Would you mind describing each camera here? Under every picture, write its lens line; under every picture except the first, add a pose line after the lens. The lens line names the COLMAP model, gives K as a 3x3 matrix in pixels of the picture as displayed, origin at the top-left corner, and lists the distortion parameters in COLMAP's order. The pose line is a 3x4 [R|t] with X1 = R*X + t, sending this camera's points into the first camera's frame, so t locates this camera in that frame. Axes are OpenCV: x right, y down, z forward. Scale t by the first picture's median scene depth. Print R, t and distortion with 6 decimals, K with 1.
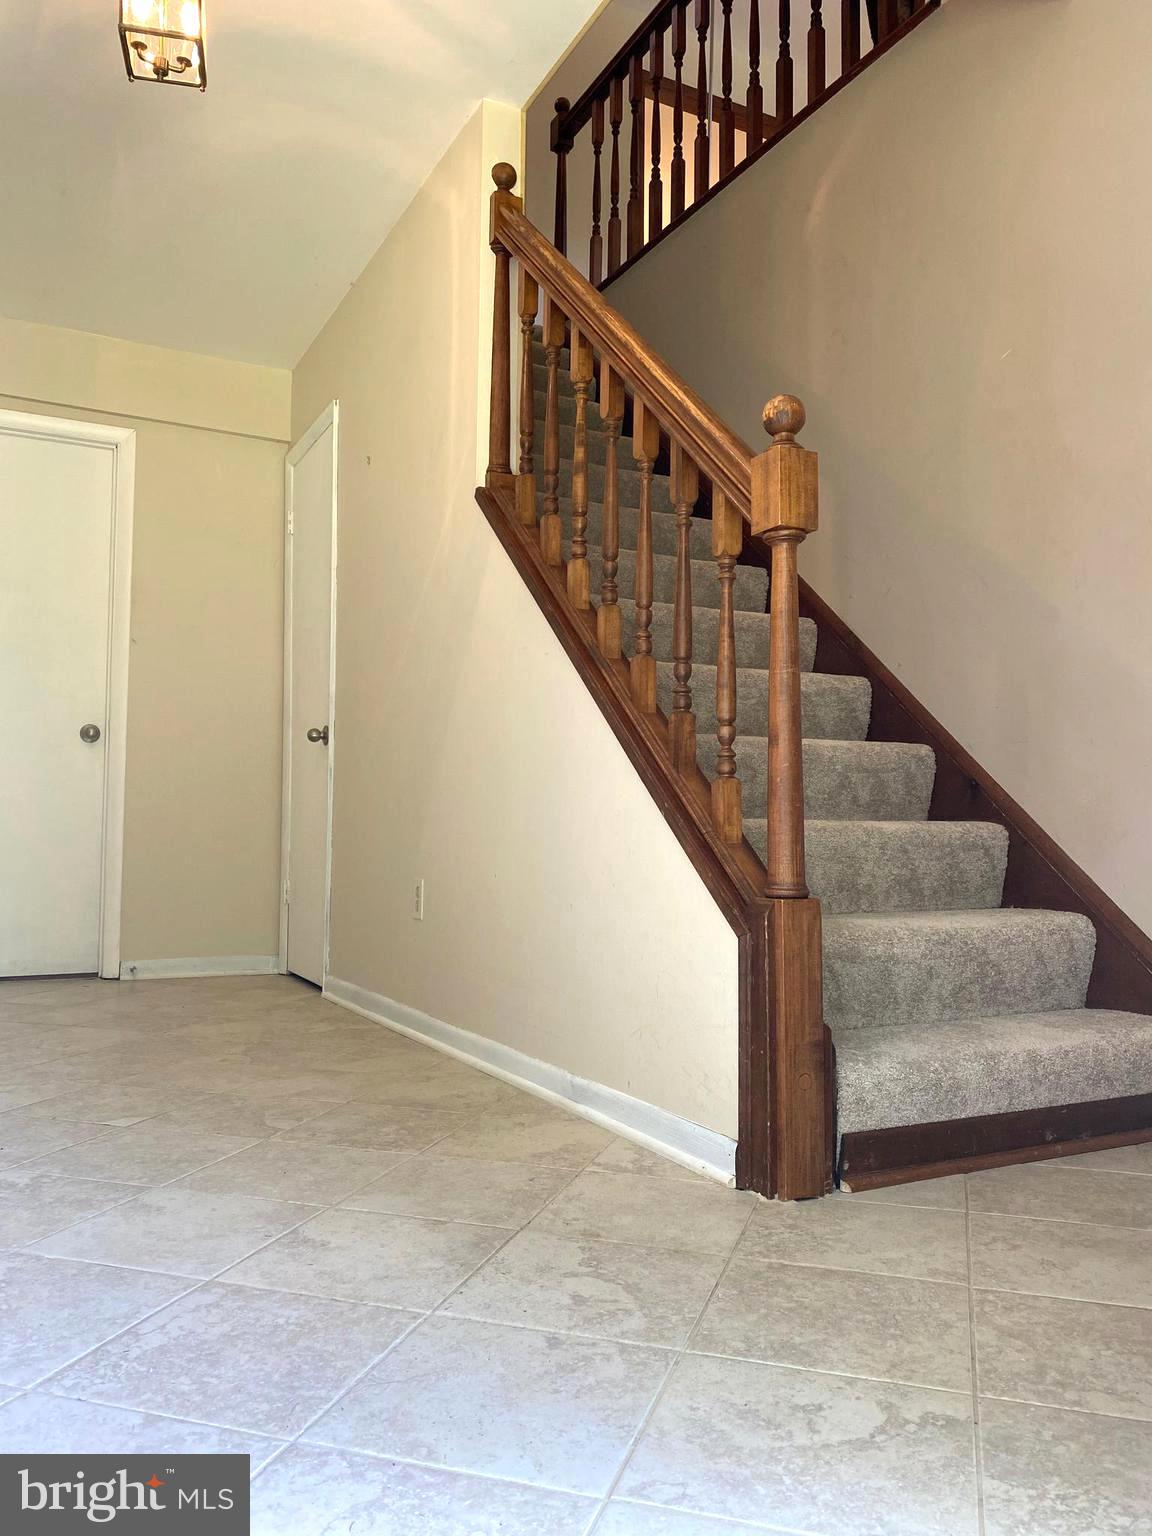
lens RADIAL K [[1173.8, 0, 568.3], [0, 1173.8, 763.8], [0, 0, 1]] dist [0.143476, -0.169626]
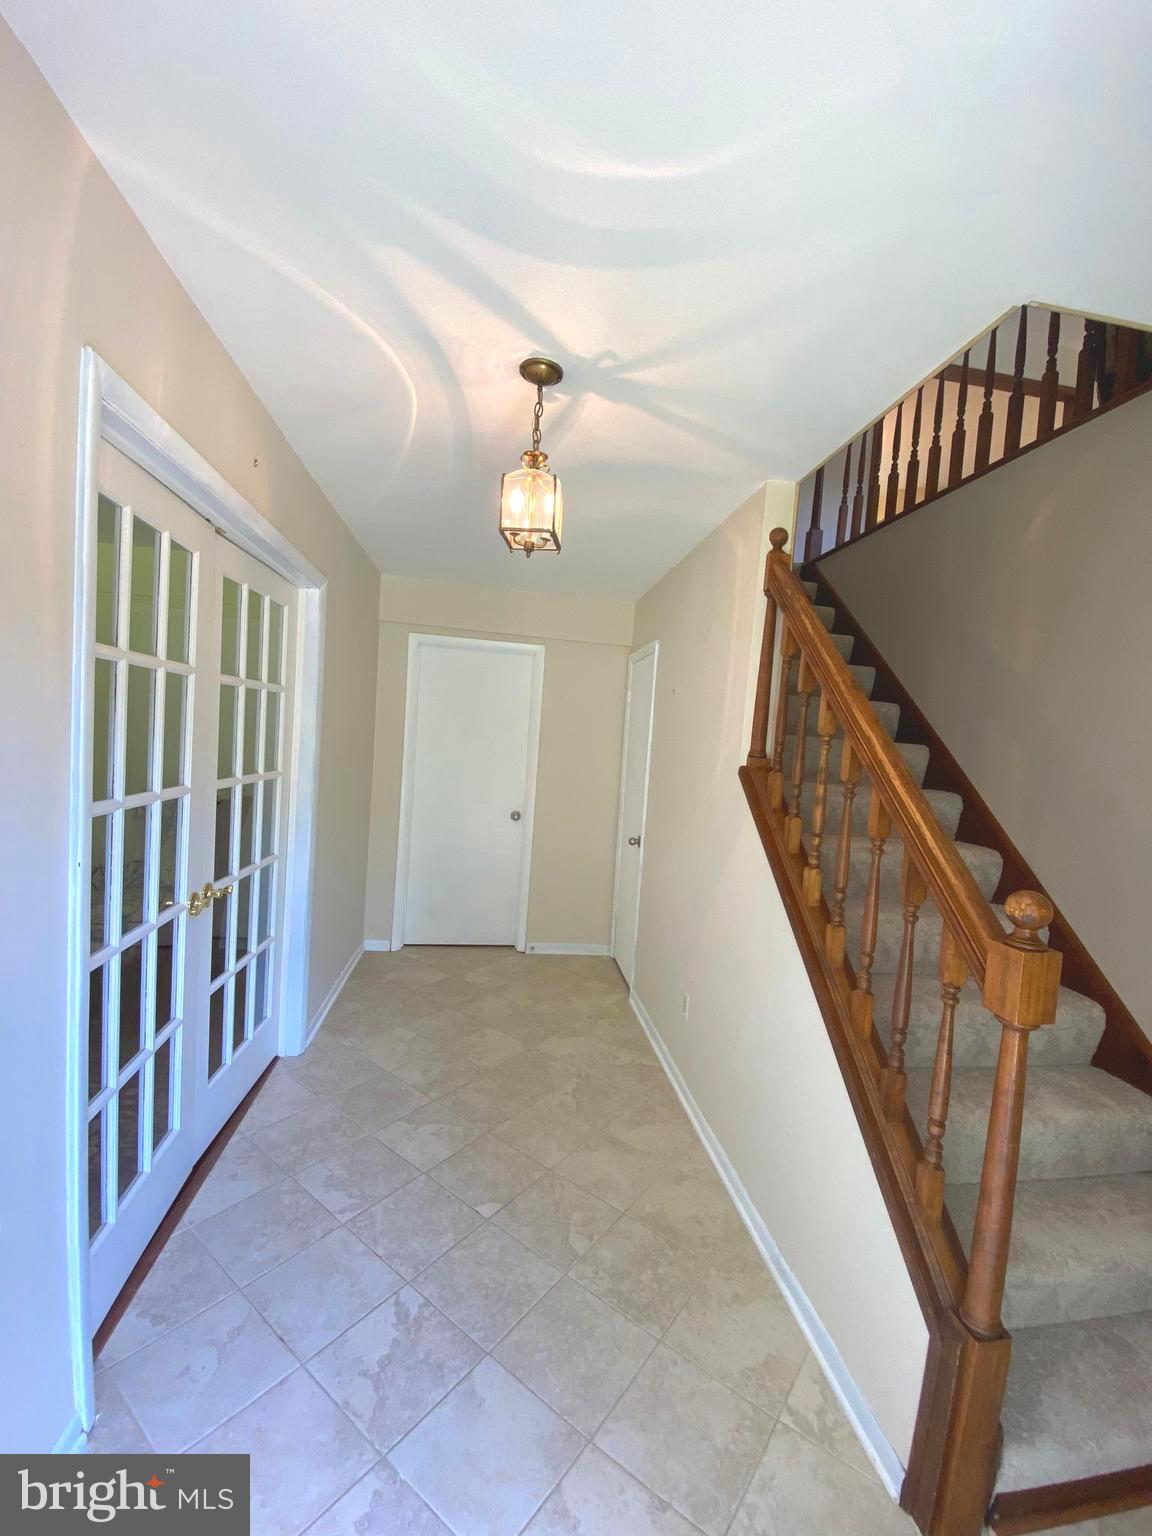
lens RADIAL K [[627.4, 0, 583.7], [0, 627.4, 772.5], [0, 0, 1]] dist [0.025341, -0.022533]
pose [[0.947211, 0.075204, -0.311666, -0.025005], [-0.041191, 0.992589, 0.114323, -0.378785], [0.317953, -0.095451, 0.943289, 0.282823]]
